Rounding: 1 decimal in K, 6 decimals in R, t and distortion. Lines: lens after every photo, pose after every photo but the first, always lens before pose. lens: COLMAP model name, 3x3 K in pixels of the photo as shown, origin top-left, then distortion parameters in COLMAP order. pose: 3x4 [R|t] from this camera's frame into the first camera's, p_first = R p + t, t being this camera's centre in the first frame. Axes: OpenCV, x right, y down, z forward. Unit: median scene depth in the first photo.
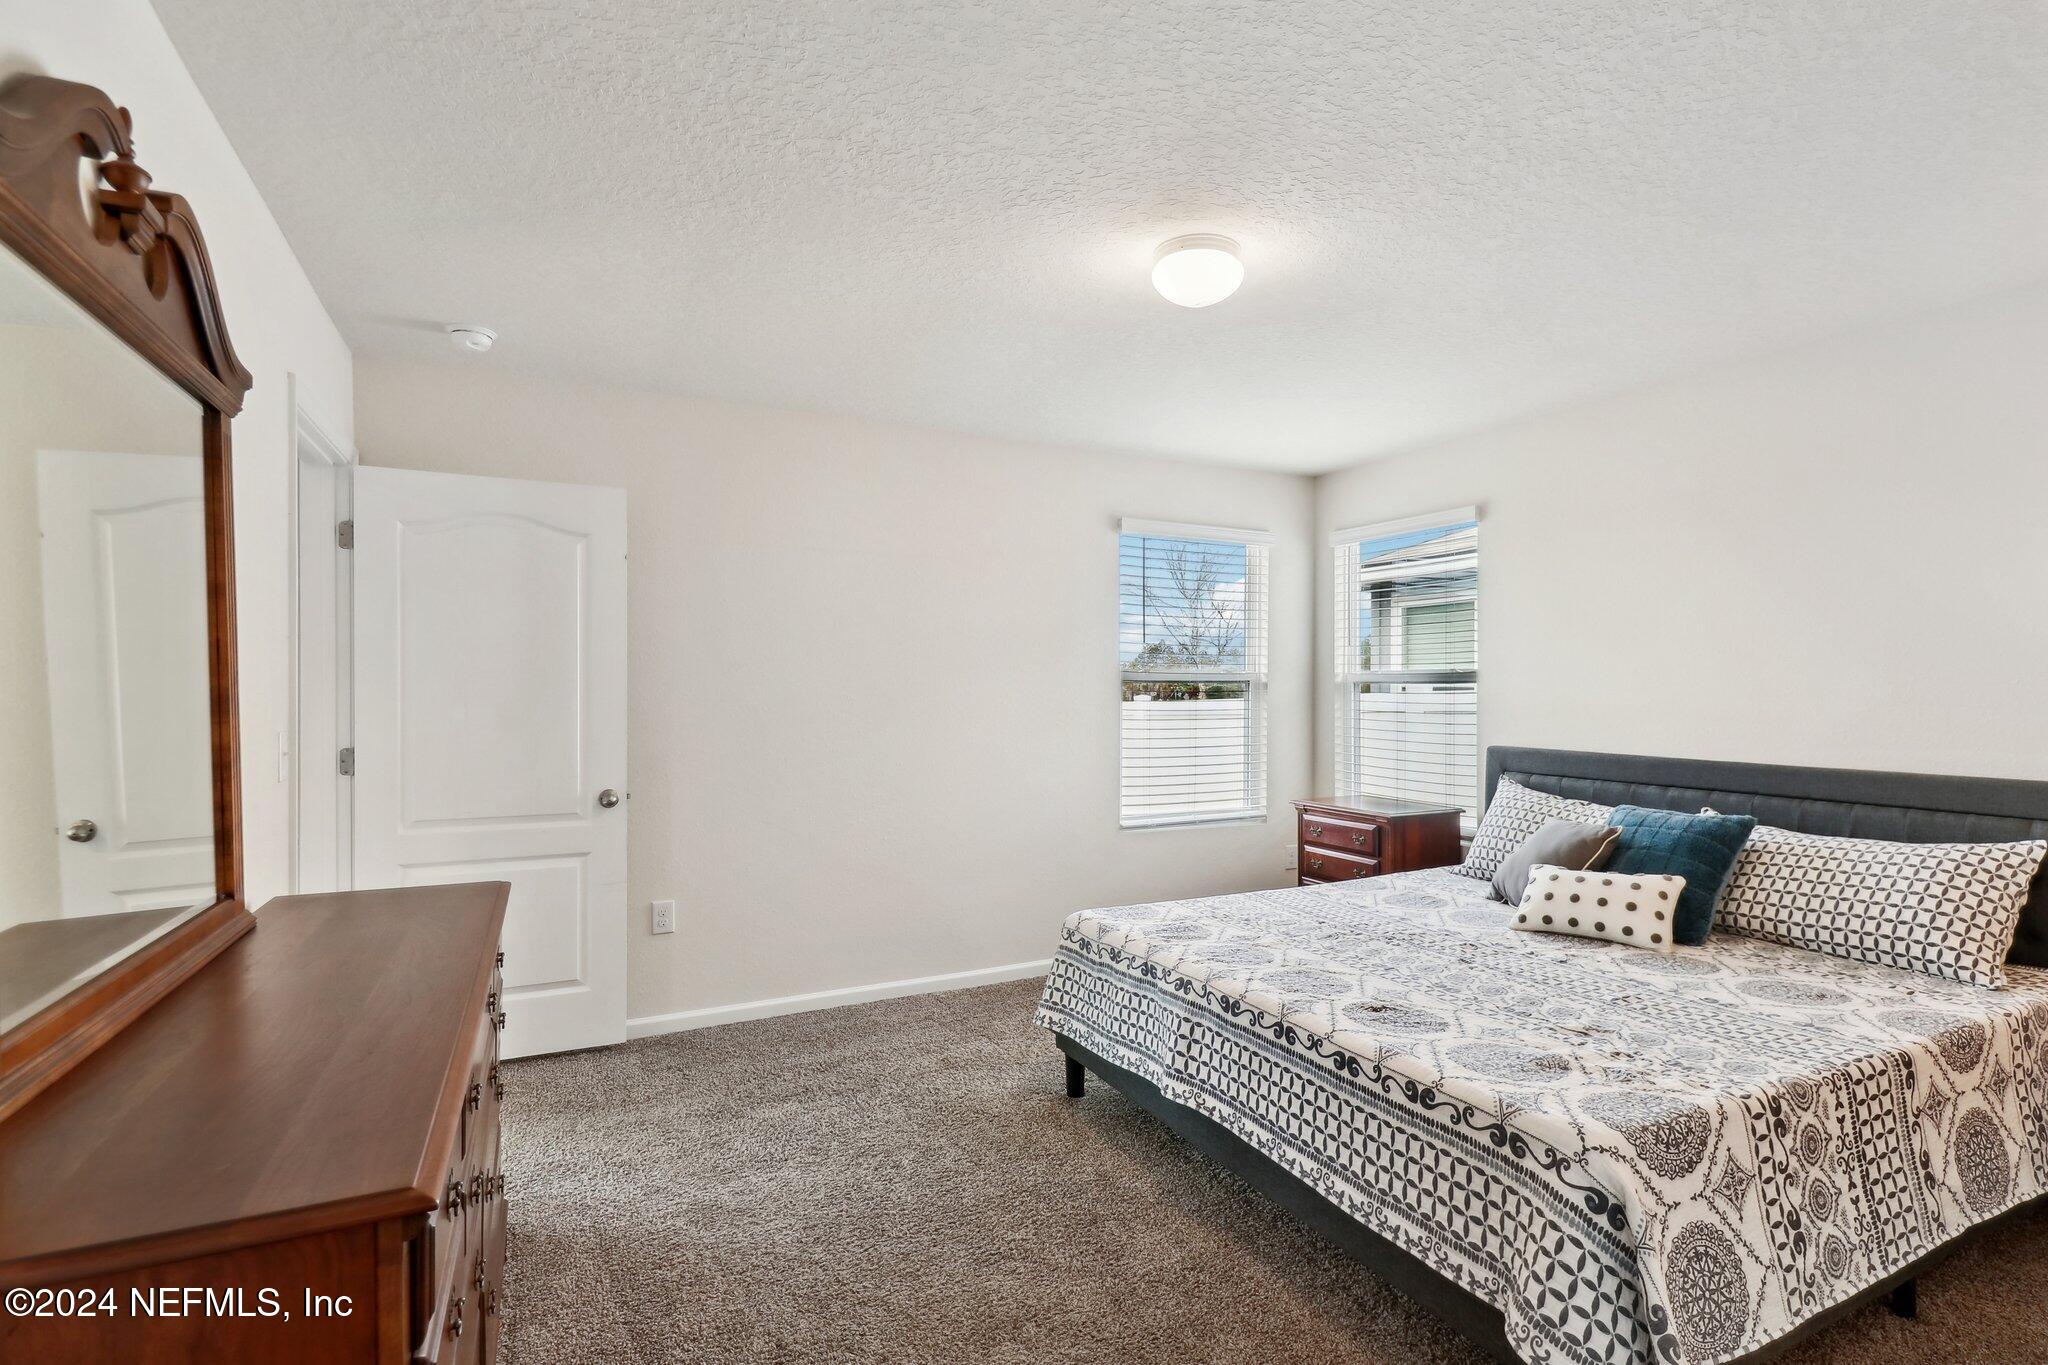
lens RADIAL K [[971.6, 0, 1071.7], [0, 971.6, 689.5], [0, 0, 1]] dist [0.021048, -0.016302]
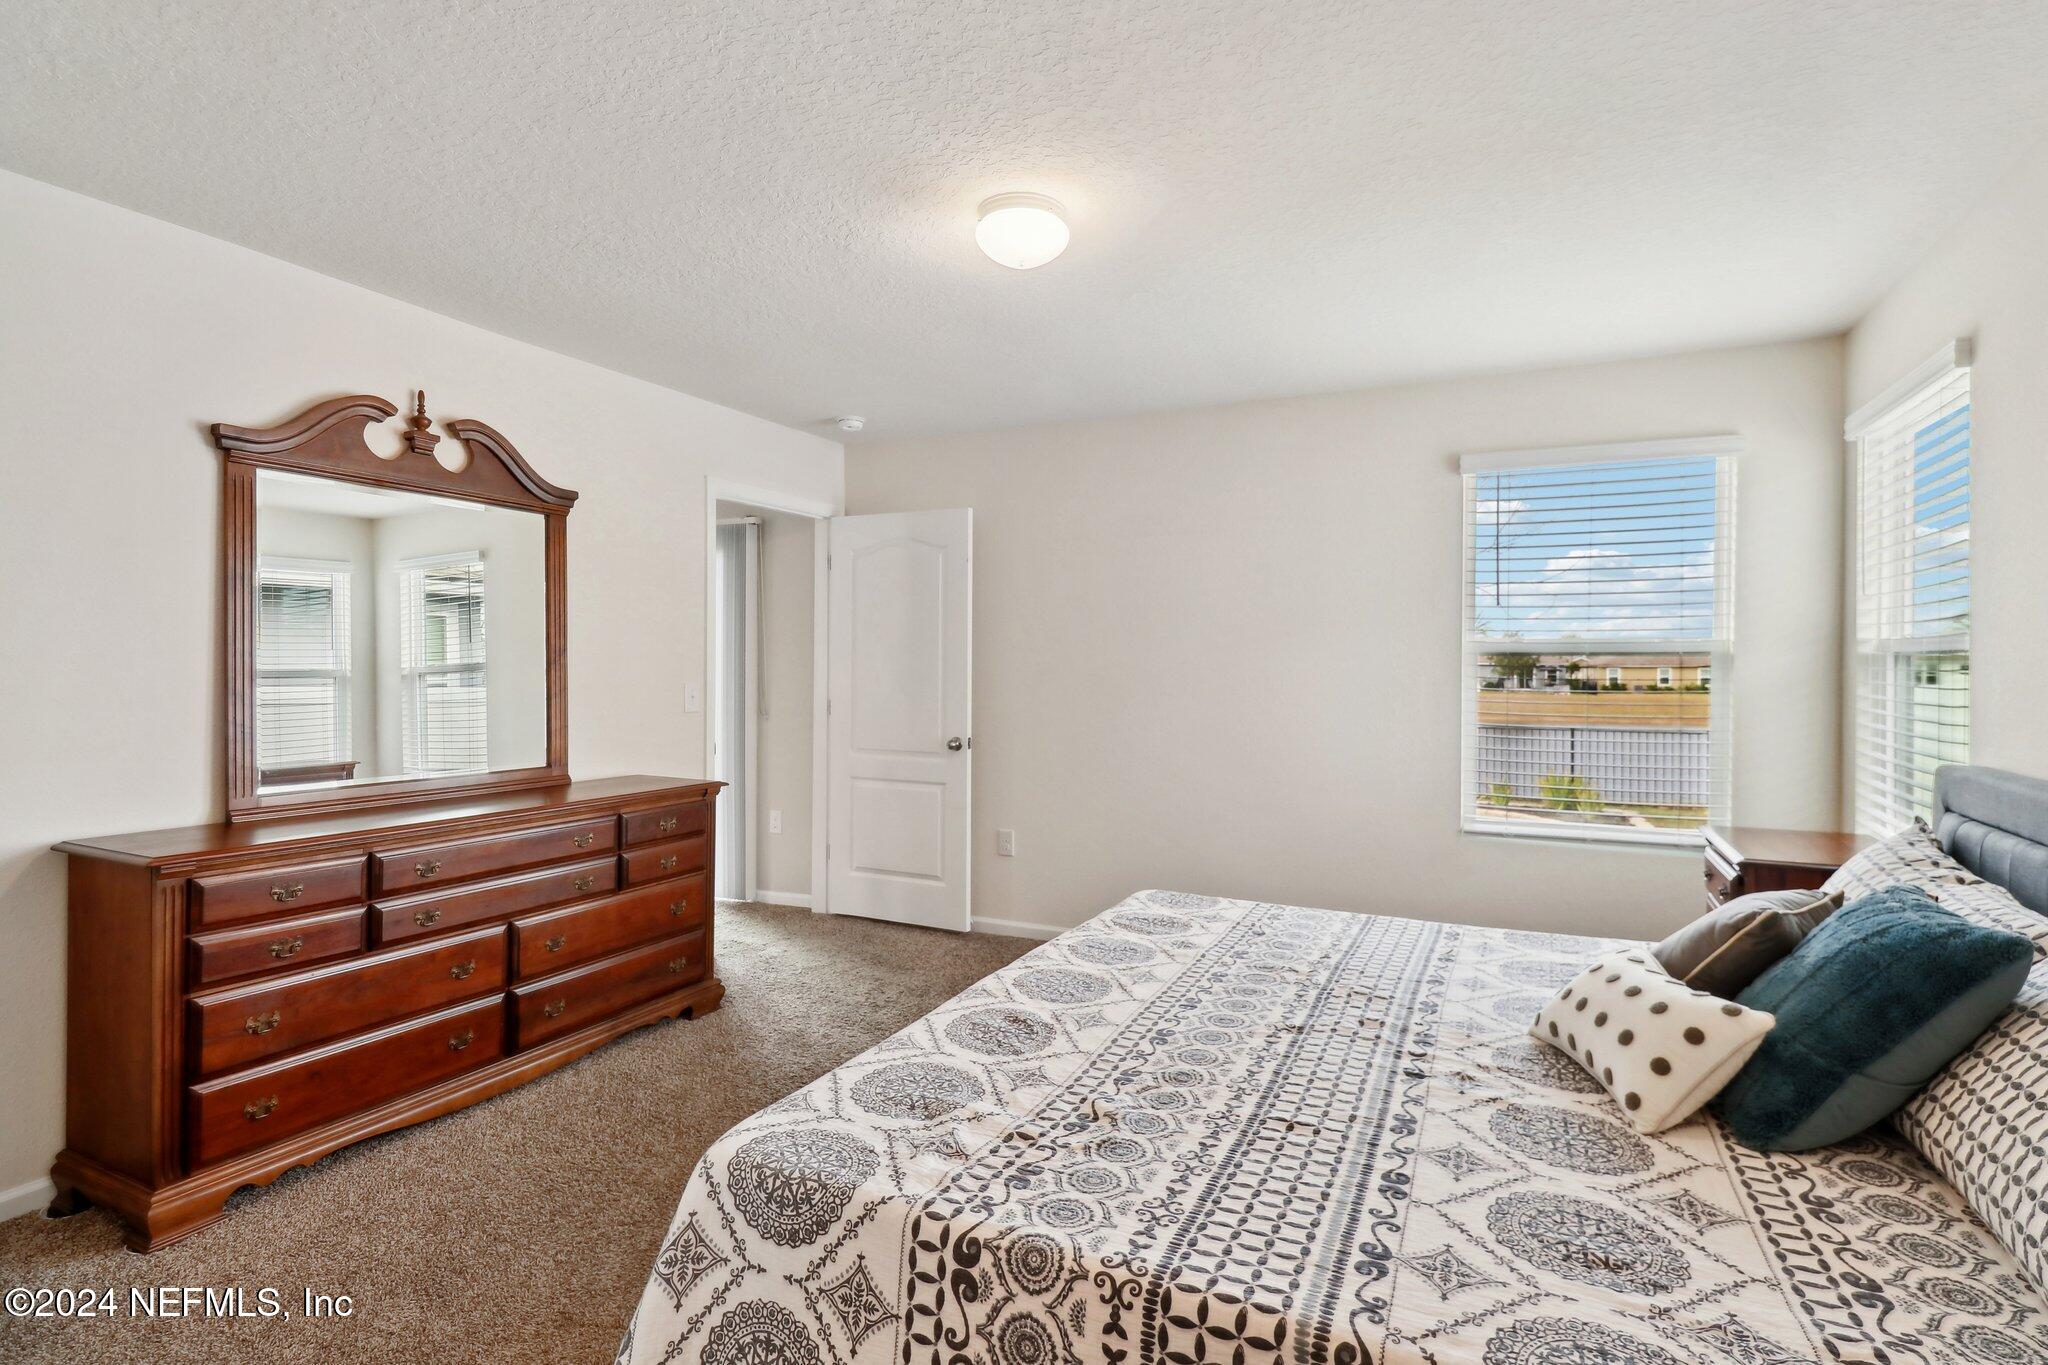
lens RADIAL K [[935.6, 0, 1024.6], [0, 935.6, 655.7], [0, 0, 1]] dist [0.010854, -0.000330]
pose [[0.631064, -0.003148, -0.775724, 0.948667], [-0.003833, 0.999967, -0.007176, 0.001919], [0.775721, 0.007502, 0.631031, 0.450509]]
